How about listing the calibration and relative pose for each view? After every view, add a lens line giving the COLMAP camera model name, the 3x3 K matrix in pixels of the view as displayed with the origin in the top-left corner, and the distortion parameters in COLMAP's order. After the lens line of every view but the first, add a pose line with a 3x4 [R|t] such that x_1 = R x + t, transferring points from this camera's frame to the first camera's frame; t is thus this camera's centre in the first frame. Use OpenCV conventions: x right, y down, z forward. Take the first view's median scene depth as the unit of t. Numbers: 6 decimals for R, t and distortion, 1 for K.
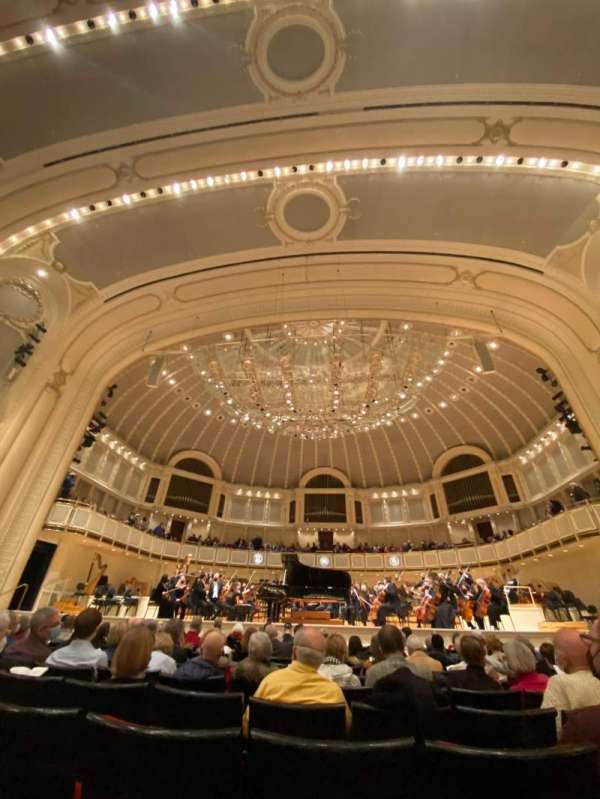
lens RADIAL K [[321.8, 0, 300.0], [0, 321.8, 399.5], [0, 0, 1]] dist [0.001253, -0.000412]
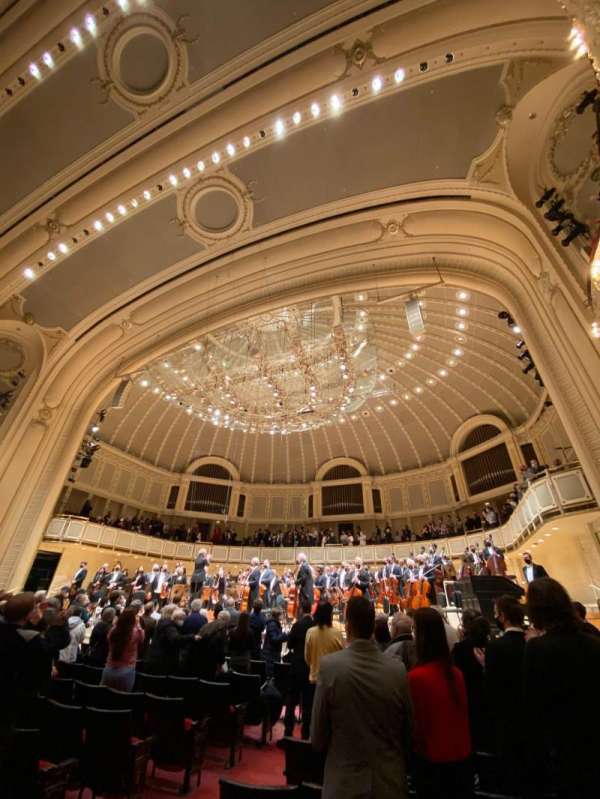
lens RADIAL K [[321.8, 0, 300.0], [0, 321.8, 399.5], [0, 0, 1]] dist [0.001253, -0.000412]
pose [[0.956262, -0.159023, -0.245511, 0.275827], [0.164473, 0.986380, 0.001718, 0.021711], [0.241894, -0.042023, 0.969392, 0.052958]]
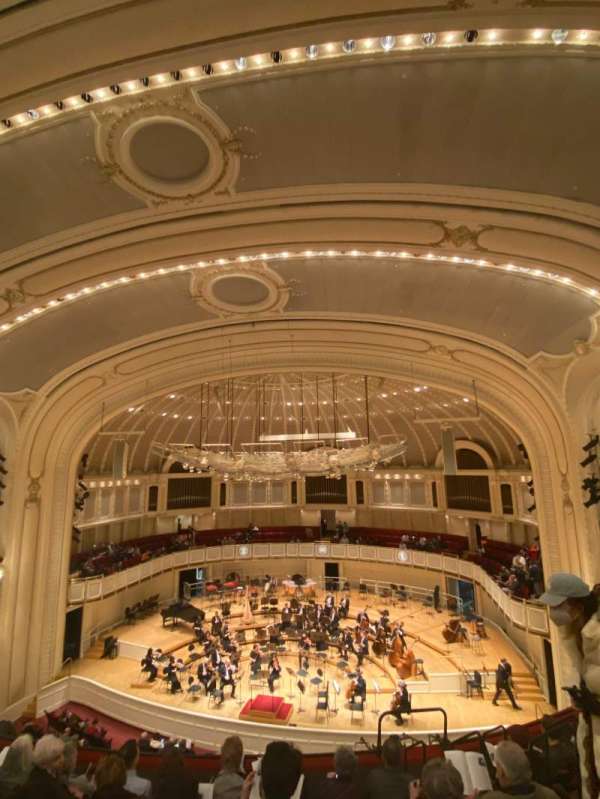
lens RADIAL K [[399.2, 0, 297.7], [0, 399.2, 400.6], [0, 0, 1]] dist [0.026582, -0.000161]
pose [[0.991249, -0.067568, -0.113399, 0.170344], [0.108404, 0.906864, 0.407243, -0.477361], [0.075321, -0.415972, 0.906253, -0.005755]]
